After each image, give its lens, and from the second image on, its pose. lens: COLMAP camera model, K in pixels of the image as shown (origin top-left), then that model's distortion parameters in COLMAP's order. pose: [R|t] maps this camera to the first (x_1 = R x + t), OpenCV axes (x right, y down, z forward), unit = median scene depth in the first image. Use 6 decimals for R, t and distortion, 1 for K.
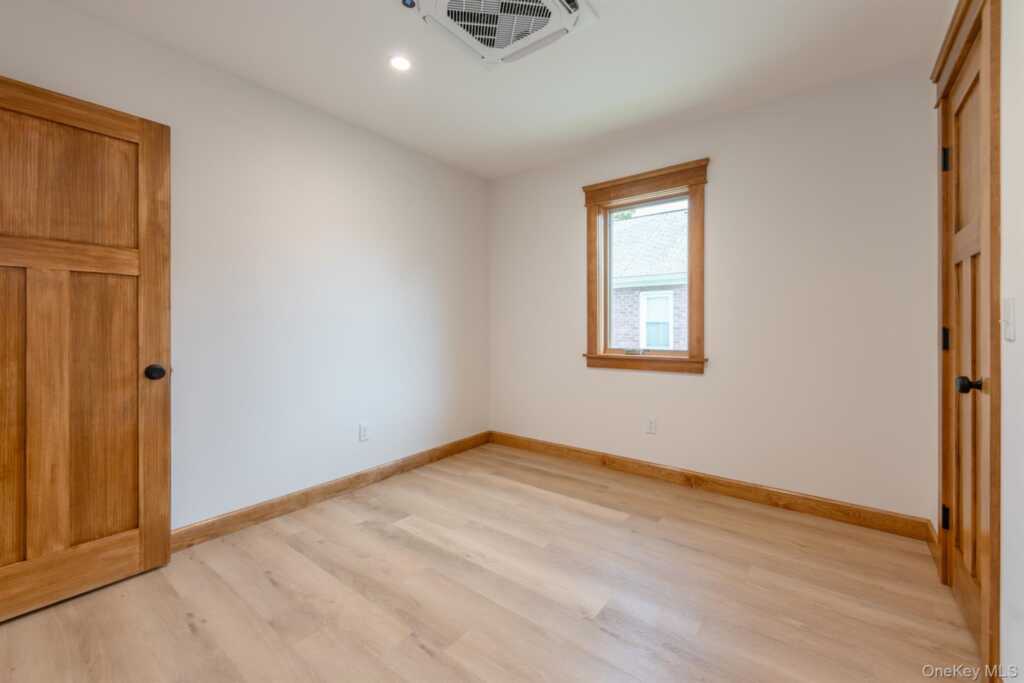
lens RADIAL K [[423.7, 0, 534.7], [0, 423.7, 326.3], [0, 0, 1]] dist [-0.003528, -0.000213]
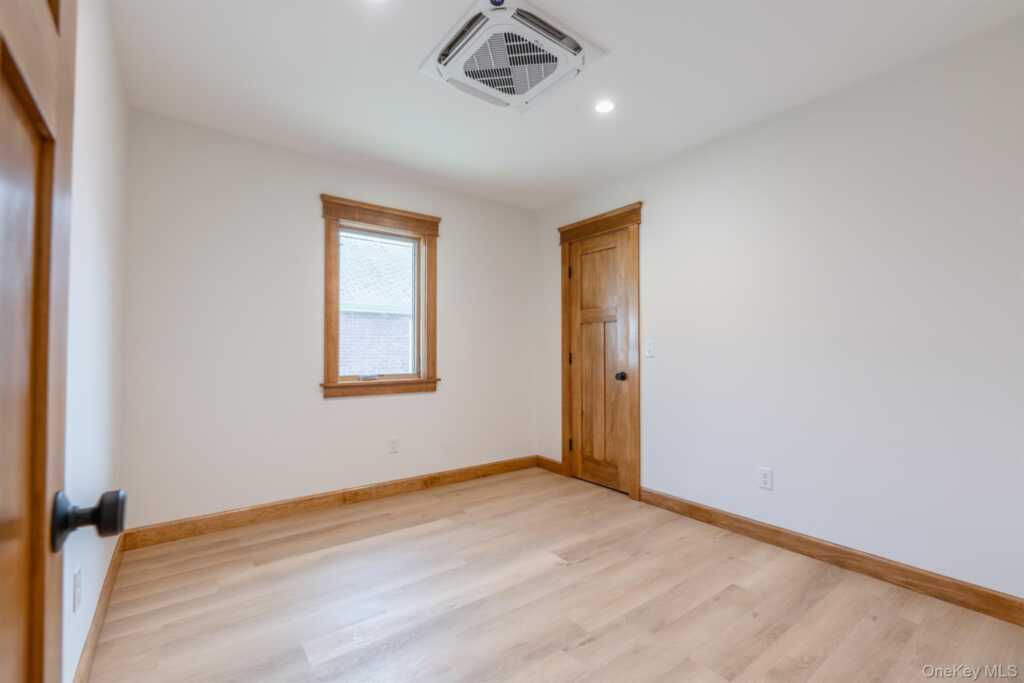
lens RADIAL K [[423.7, 0, 507.4], [0, 423.7, 342.2], [0, 0, 1]] dist [-0.003528, -0.000213]
pose [[0.289575, 0.023202, 0.956874, -0.695458], [0.002402, 0.999685, -0.024967, 0.002000], [-0.957152, 0.009529, 0.289428, 0.432096]]
